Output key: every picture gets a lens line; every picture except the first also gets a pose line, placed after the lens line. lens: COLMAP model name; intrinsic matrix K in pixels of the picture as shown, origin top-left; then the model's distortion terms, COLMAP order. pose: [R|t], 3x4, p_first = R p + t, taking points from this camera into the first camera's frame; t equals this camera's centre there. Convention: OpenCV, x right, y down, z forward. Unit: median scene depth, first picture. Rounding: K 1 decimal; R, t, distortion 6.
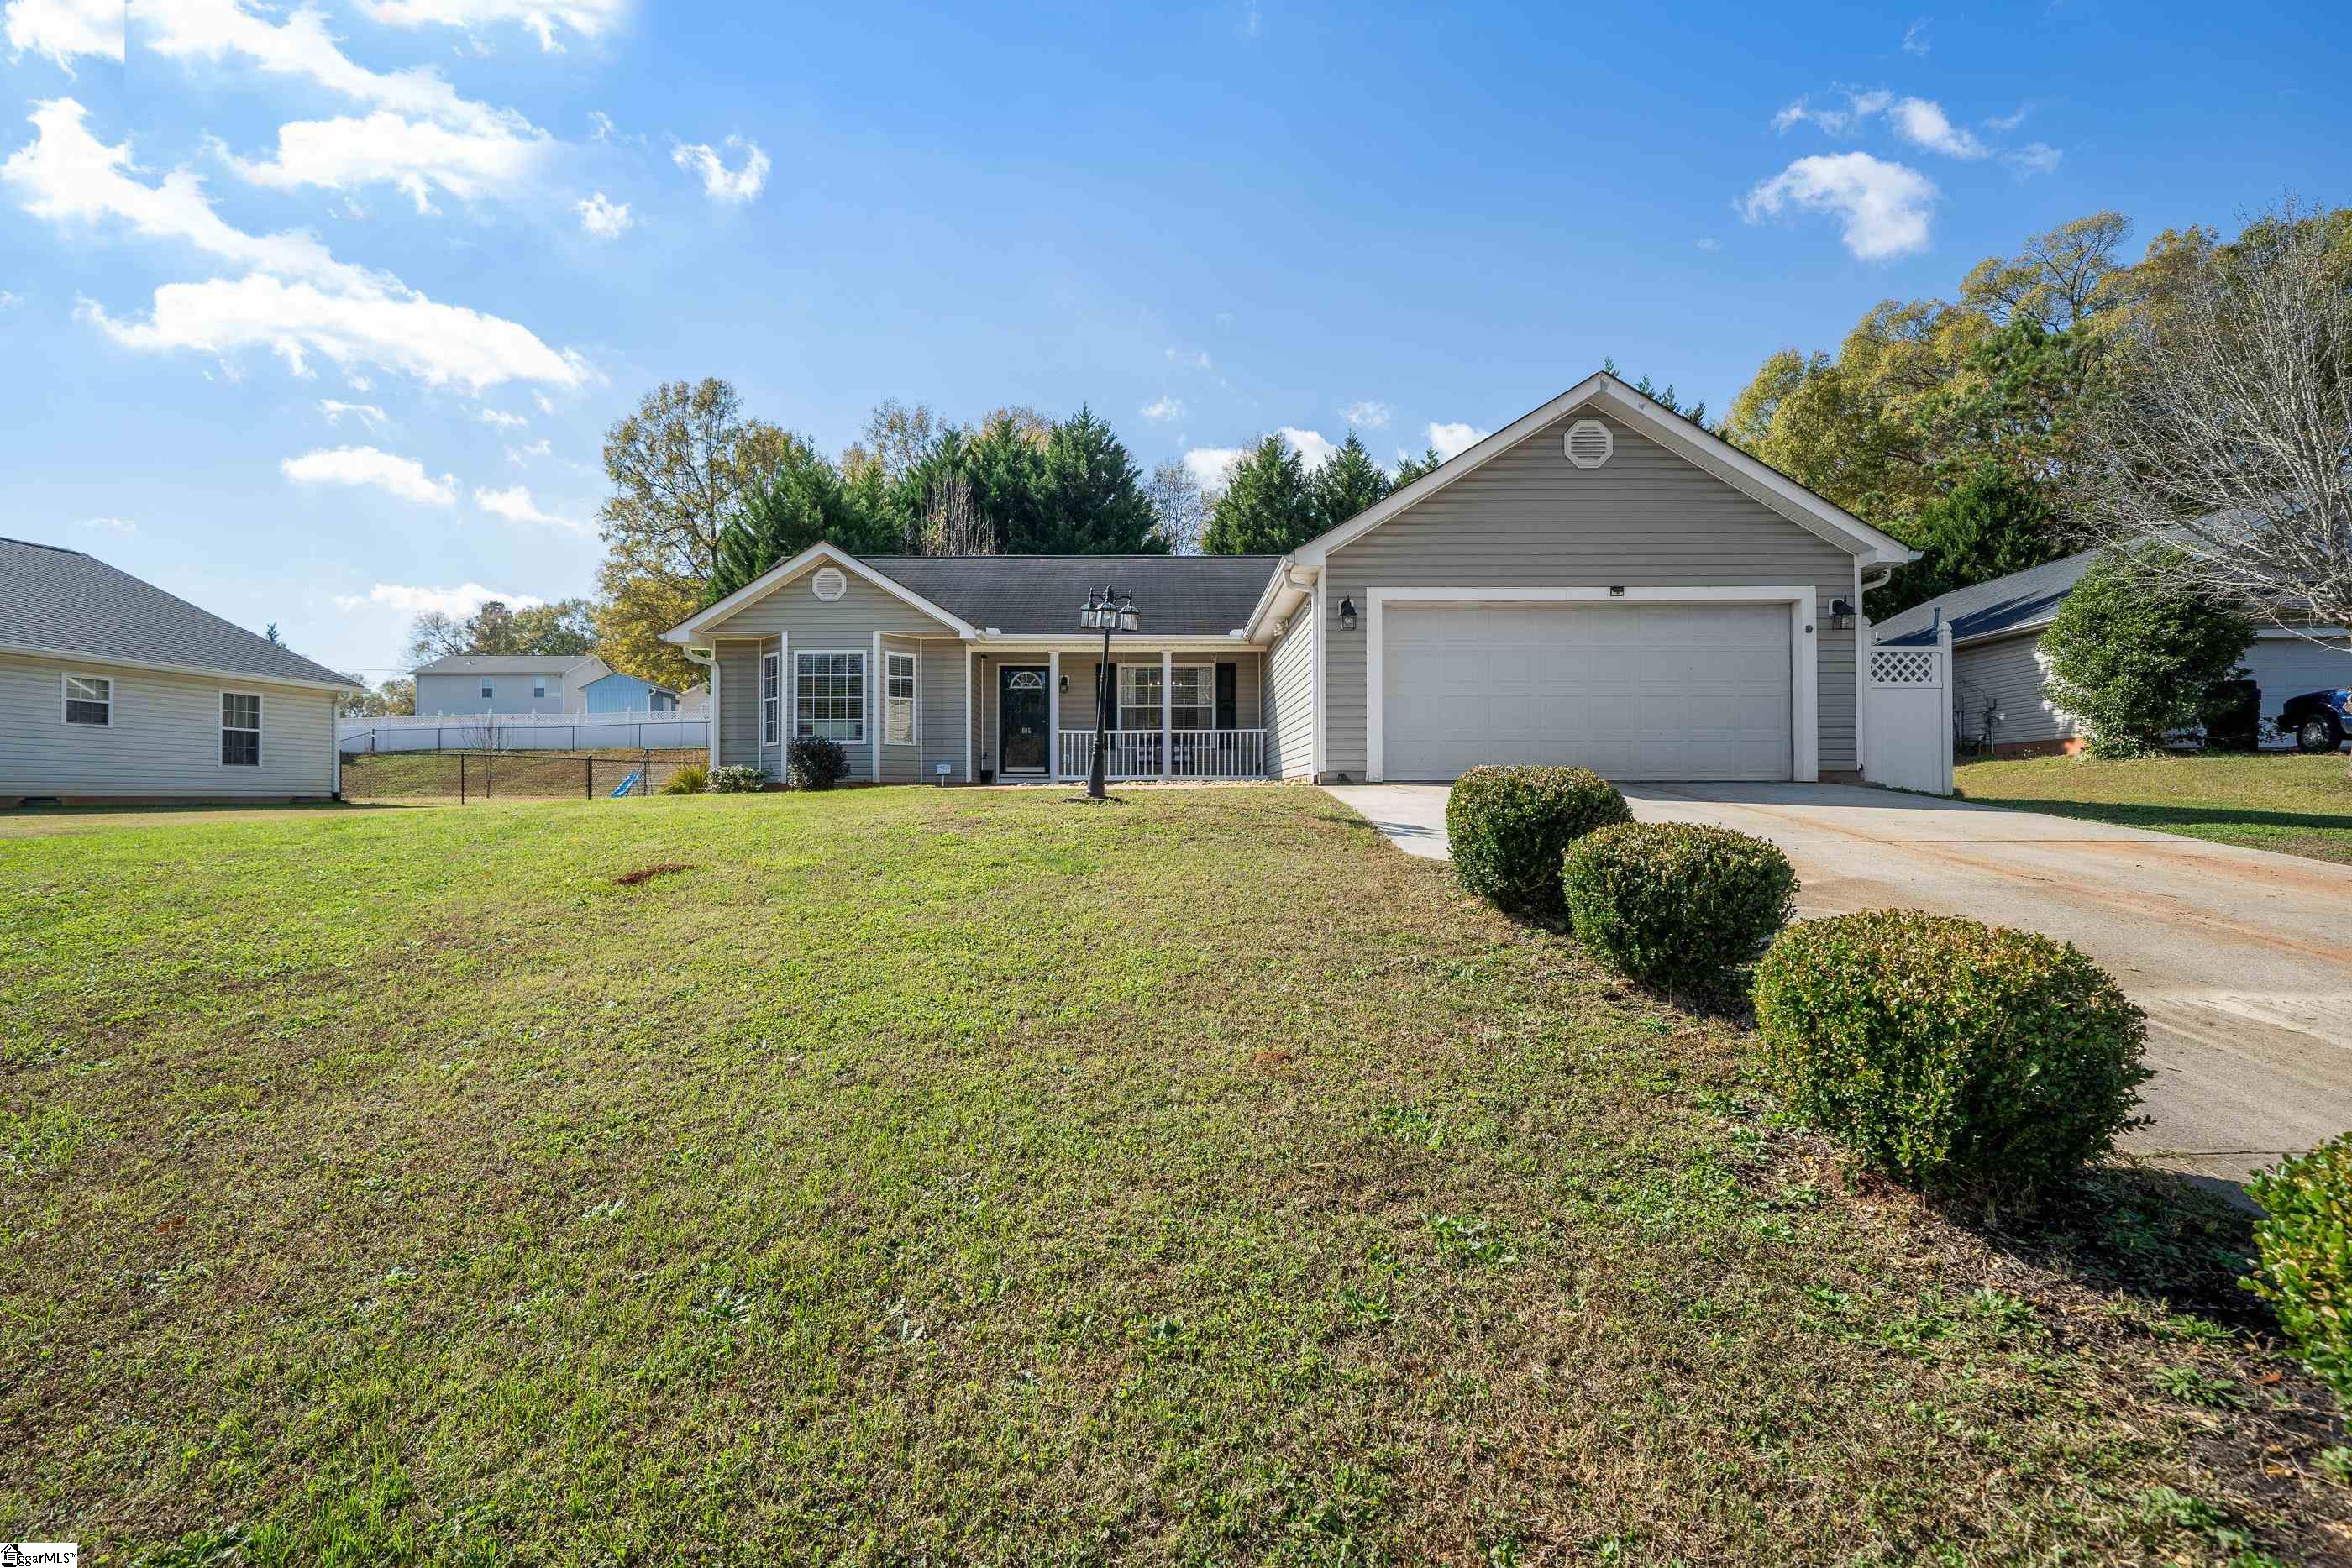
lens RADIAL K [[1091.2, 0, 1176.6], [0, 1091.2, 780.4], [0, 0, 1]] dist [-0.000441, 0.001072]
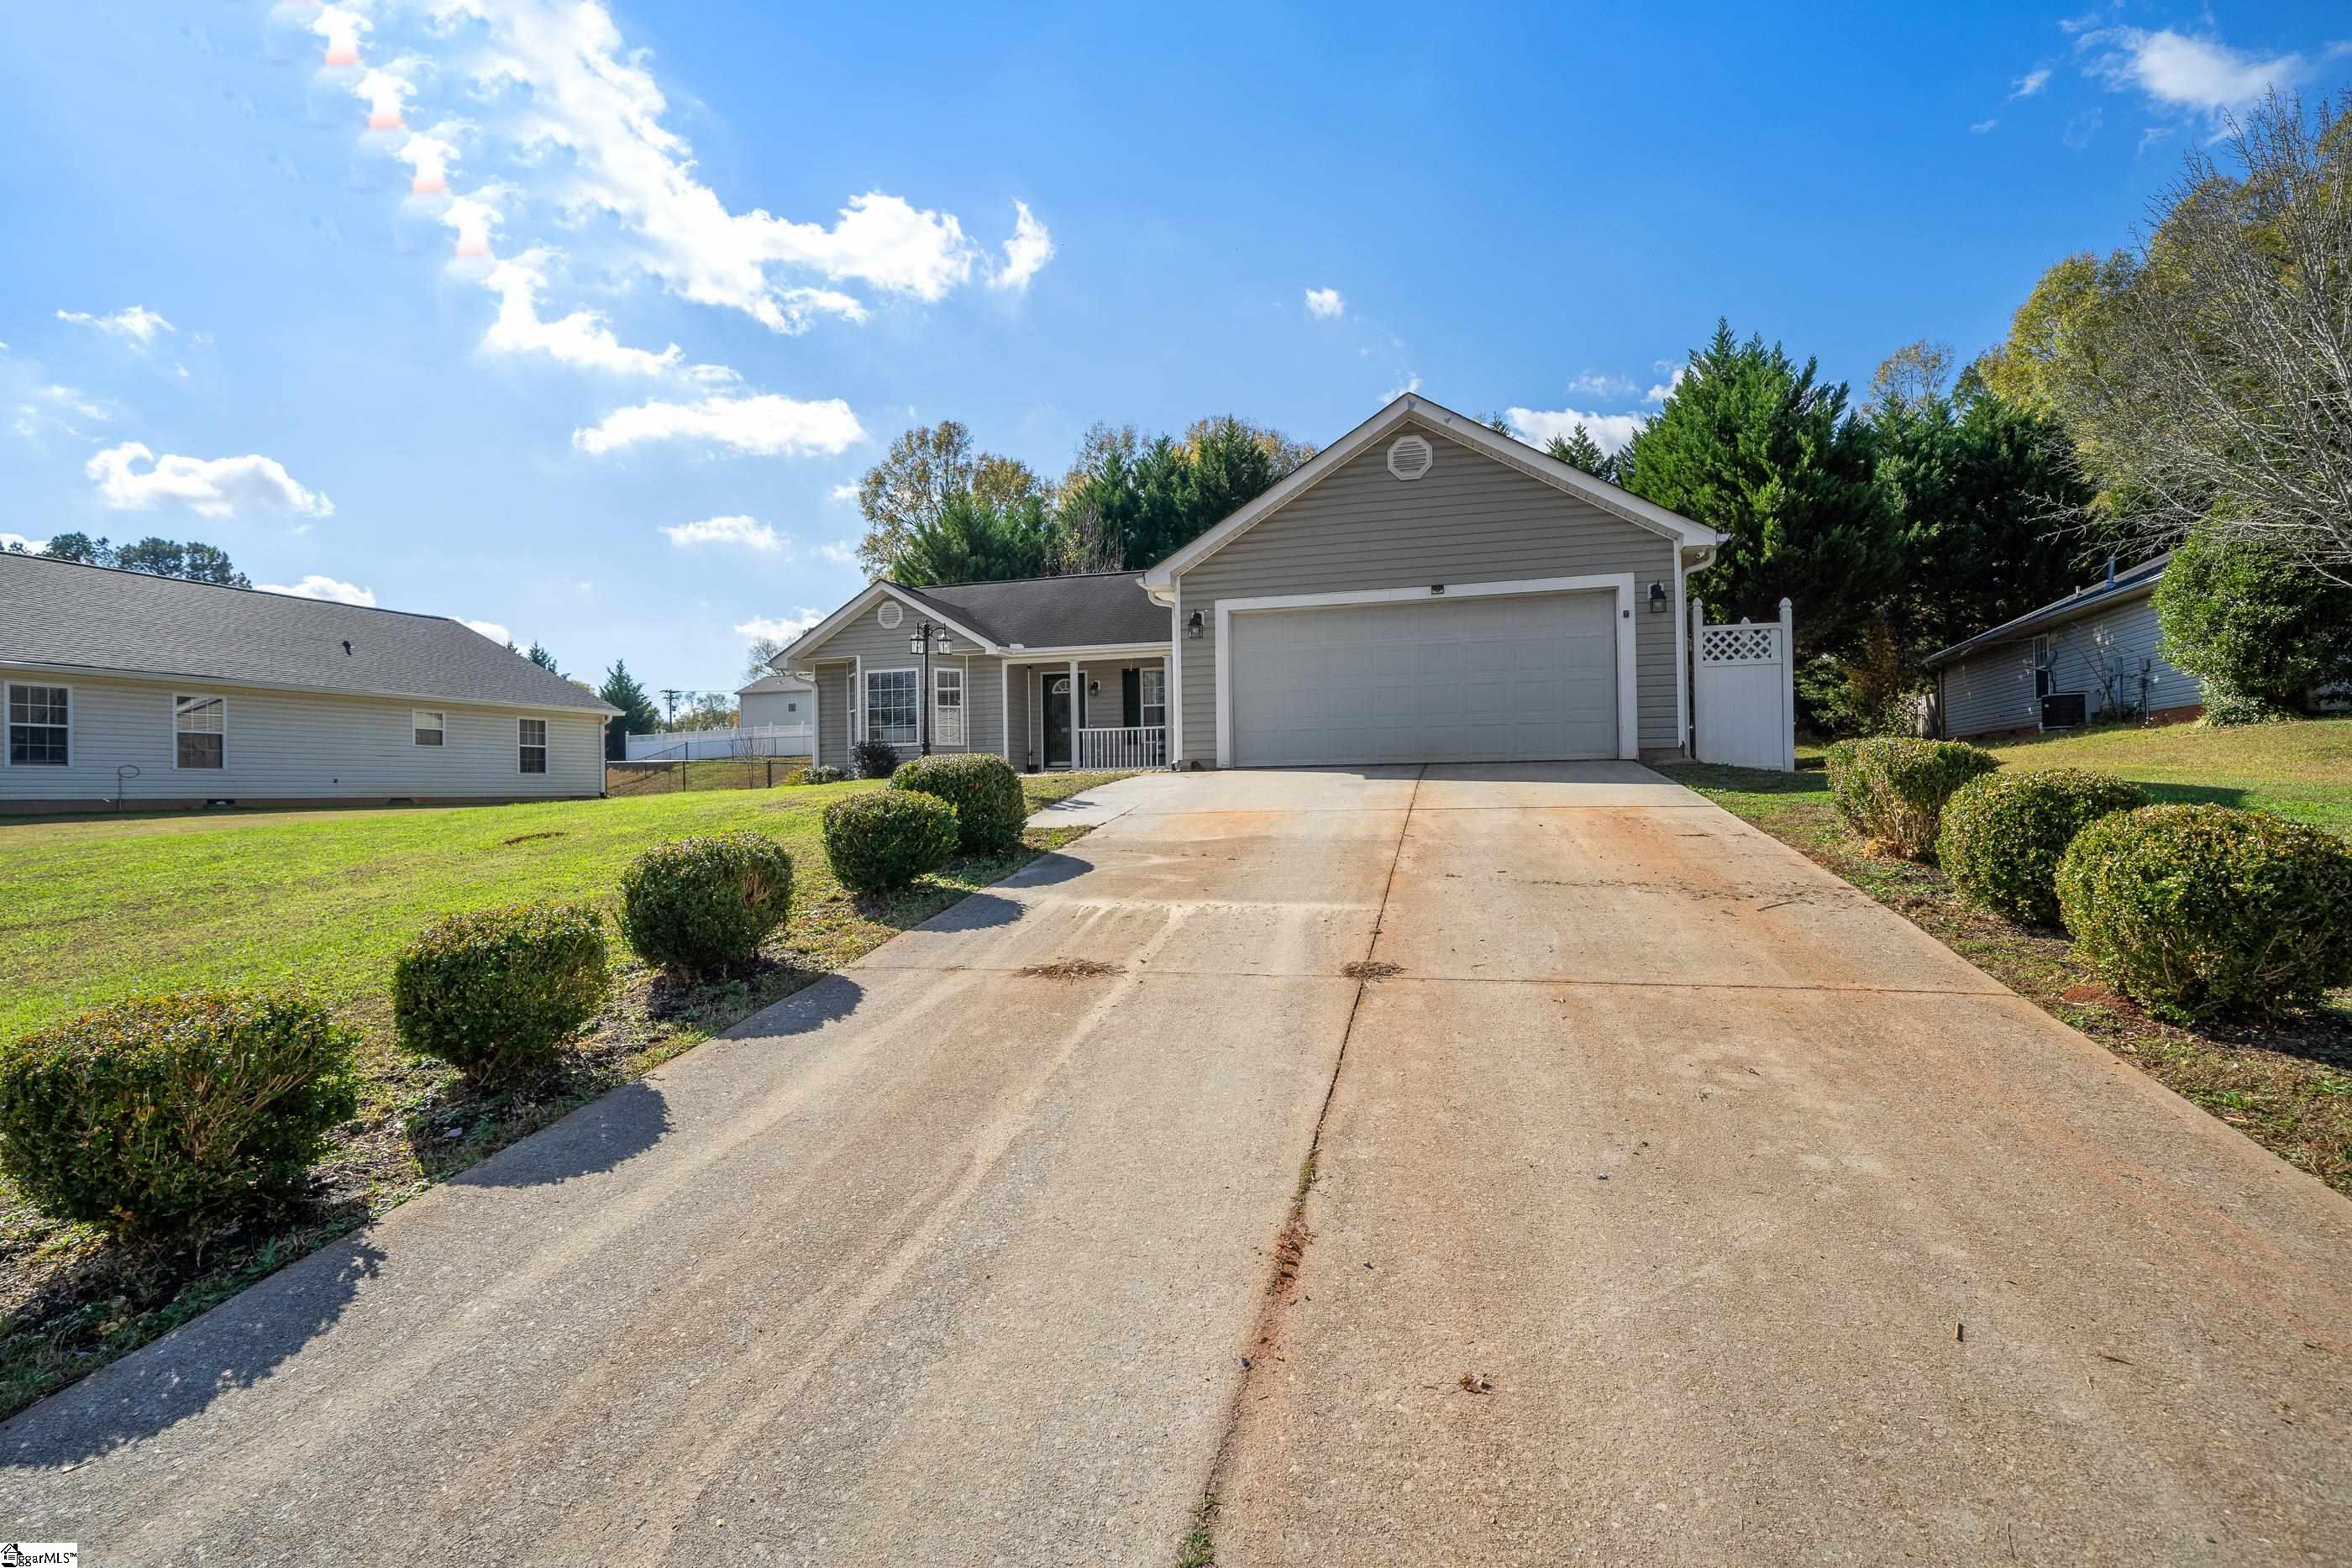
lens RADIAL K [[1091.2, 0, 1166.6], [0, 1091.2, 793.8], [0, 0, 1]] dist [-0.000441, 0.001072]
pose [[0.962177, -0.014009, -0.272063, 0.285590], [0.019049, 0.999692, 0.015894, 0.005935], [0.271757, -0.020475, 0.962148, -0.087664]]
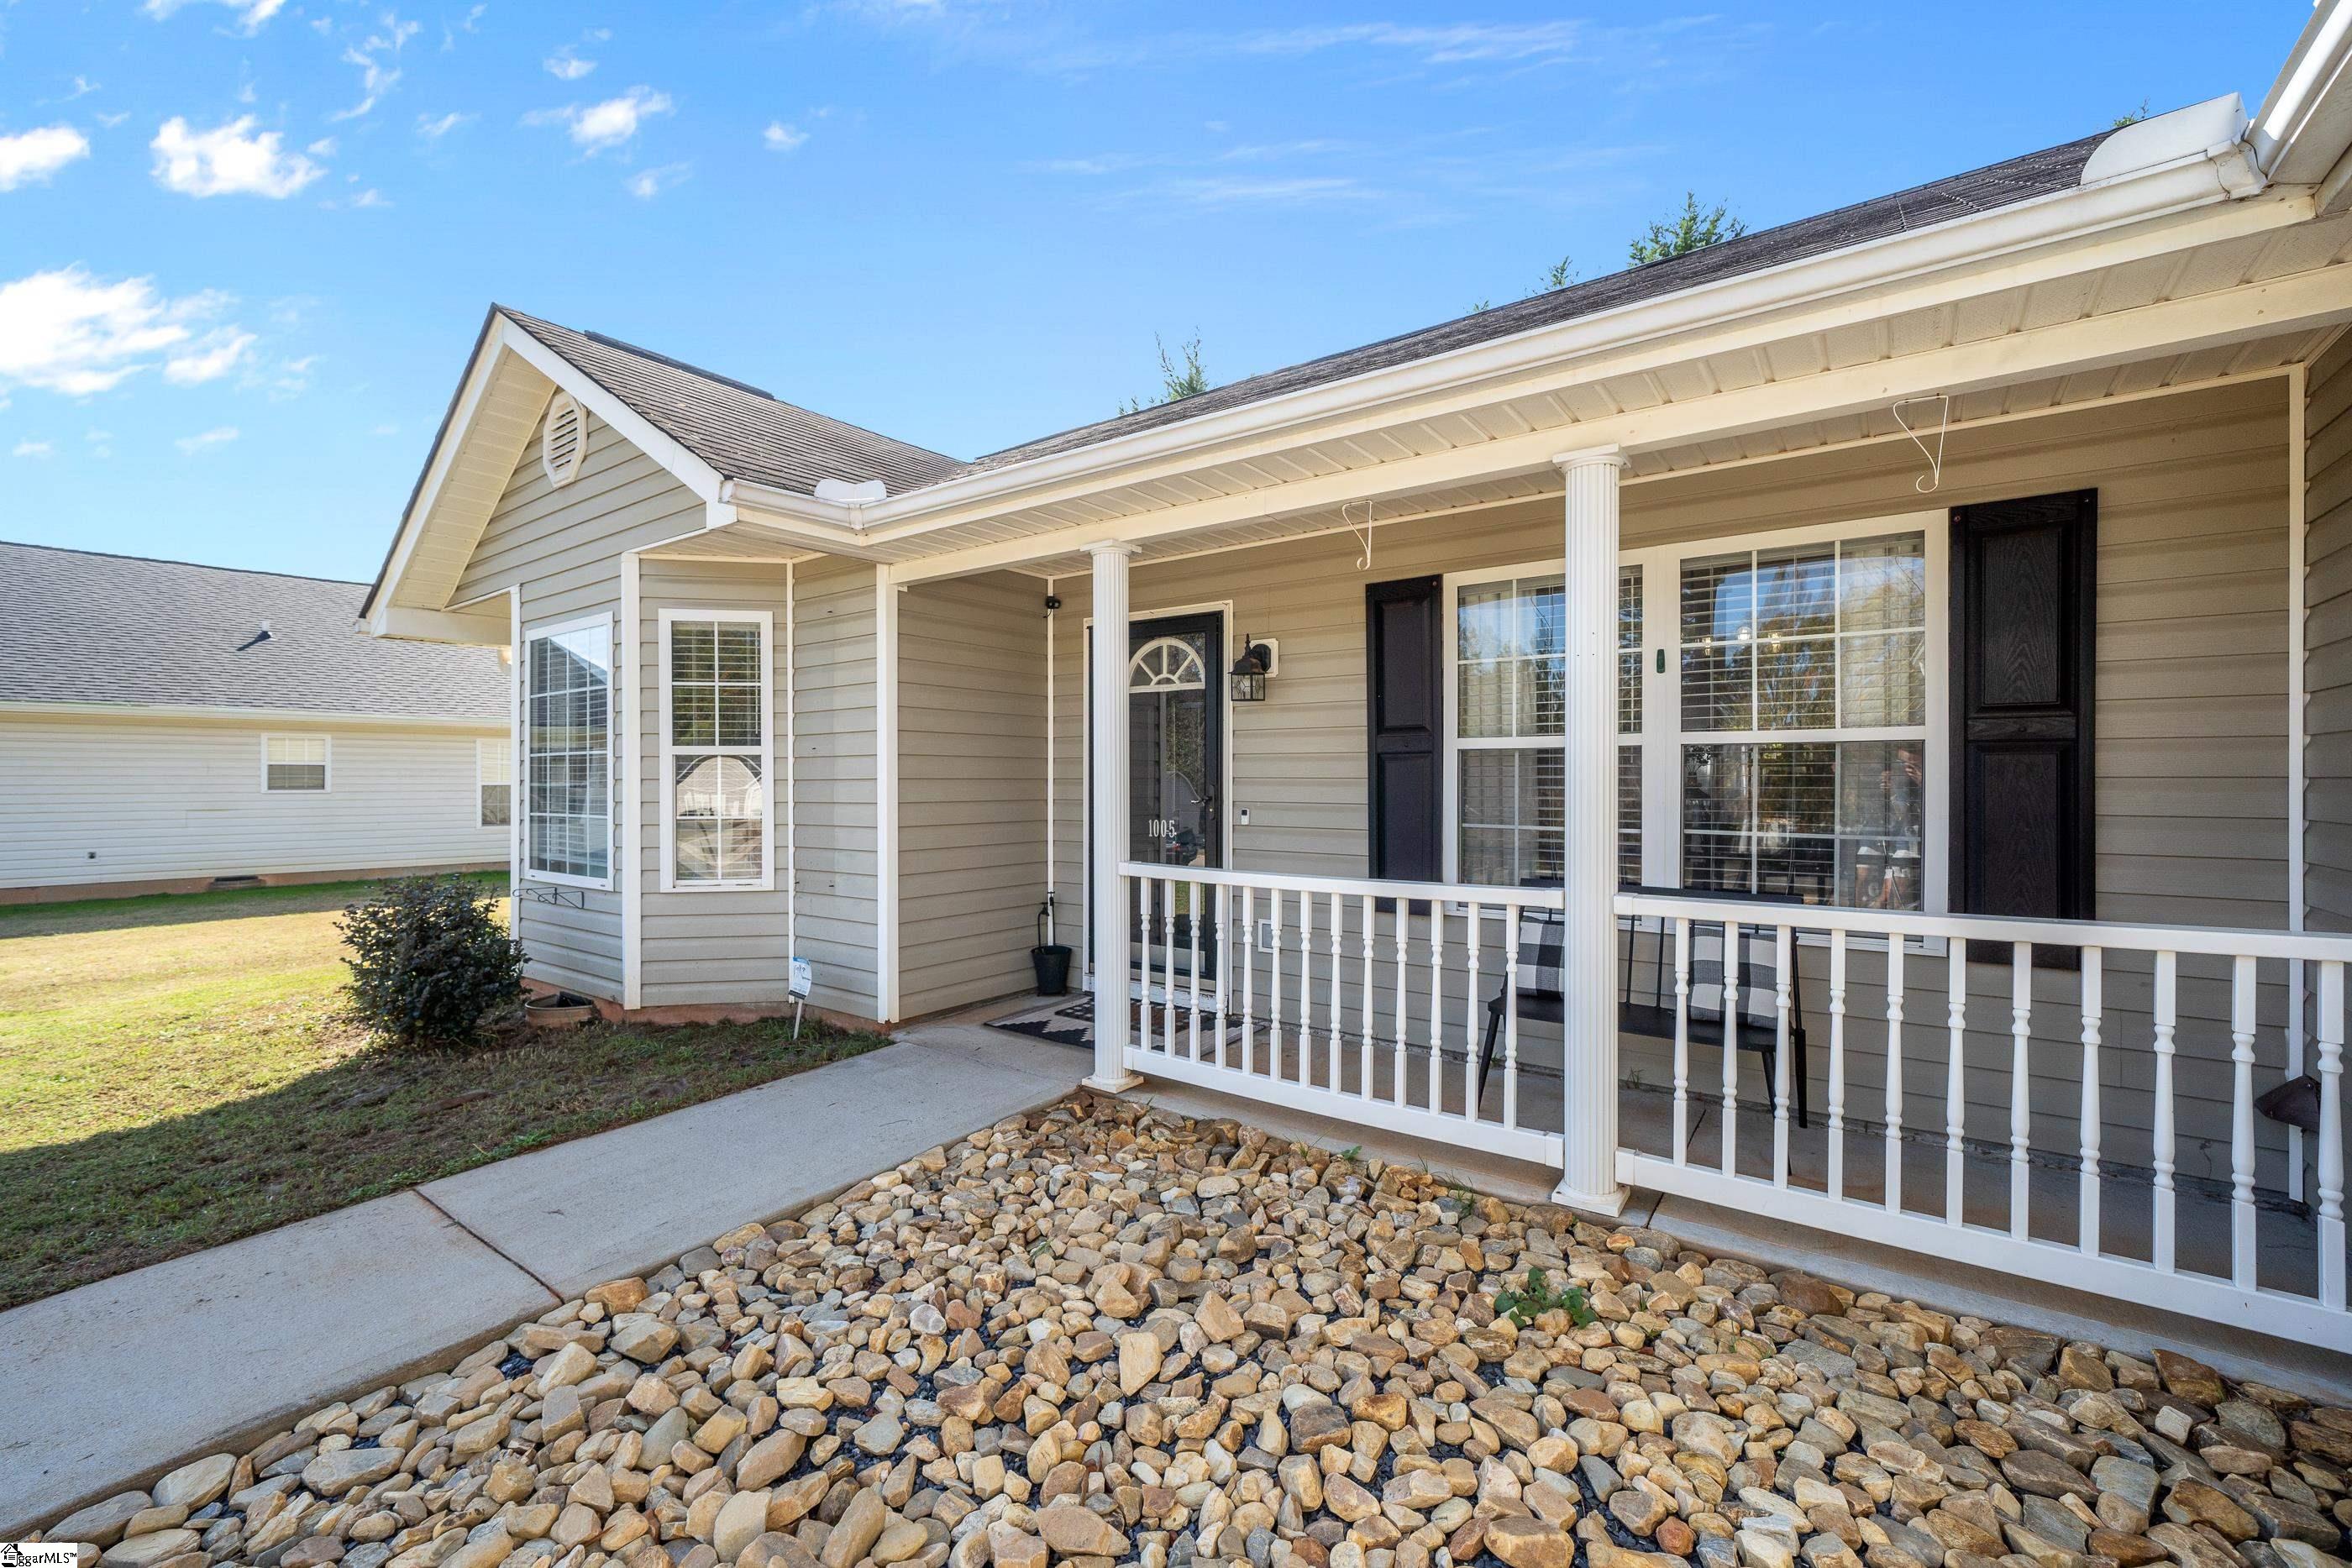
lens RADIAL K [[1026.1, 0, 1160.5], [0, 1026.1, 777.9], [0, 0, 1]] dist [0.003156, 0.000154]
pose [[0.772962, 0.001056, -0.634451, 0.043865], [0.005874, 0.999944, 0.008821, -0.064505], [0.634425, -0.010545, 0.772913, 0.796266]]
